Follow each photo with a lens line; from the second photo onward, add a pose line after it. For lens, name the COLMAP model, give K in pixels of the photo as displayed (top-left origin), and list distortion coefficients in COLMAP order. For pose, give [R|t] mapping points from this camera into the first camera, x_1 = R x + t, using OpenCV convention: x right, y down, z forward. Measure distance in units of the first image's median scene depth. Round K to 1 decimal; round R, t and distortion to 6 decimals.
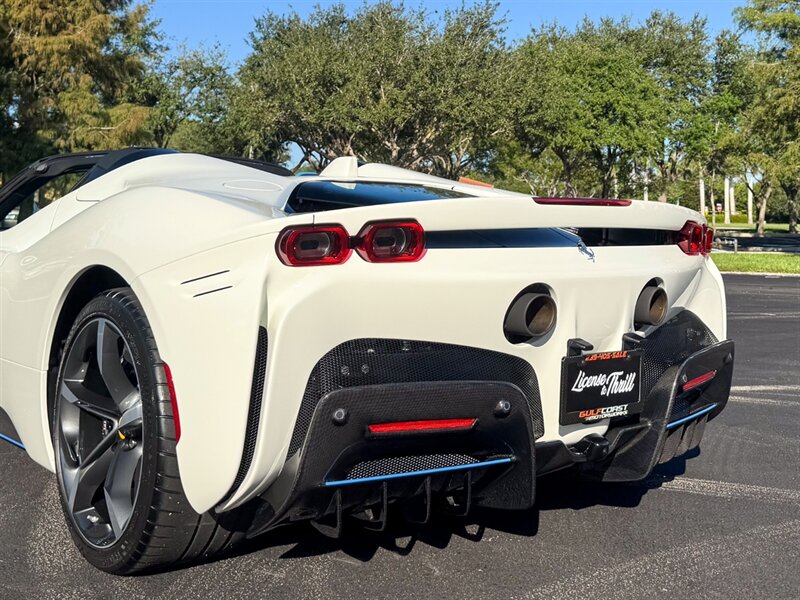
lens RADIAL K [[959.0, 0, 415.6], [0, 959.0, 142.0], [0, 0, 1]] dist [0.199594, -0.434011]
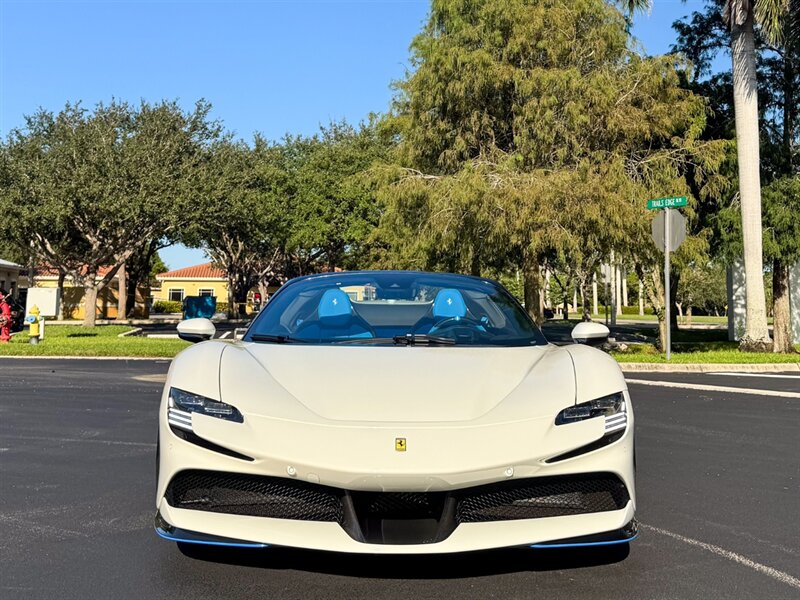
lens RADIAL K [[957.3, 0, 420.9], [0, 957.3, 192.1], [0, 0, 1]] dist [0.062553, -0.027555]
pose [[0.999514, 0.001842, 0.031122, 0.327483], [-0.000513, 0.999090, -0.042658, -0.004400], [-0.031172, 0.042621, 0.998605, -0.056034]]
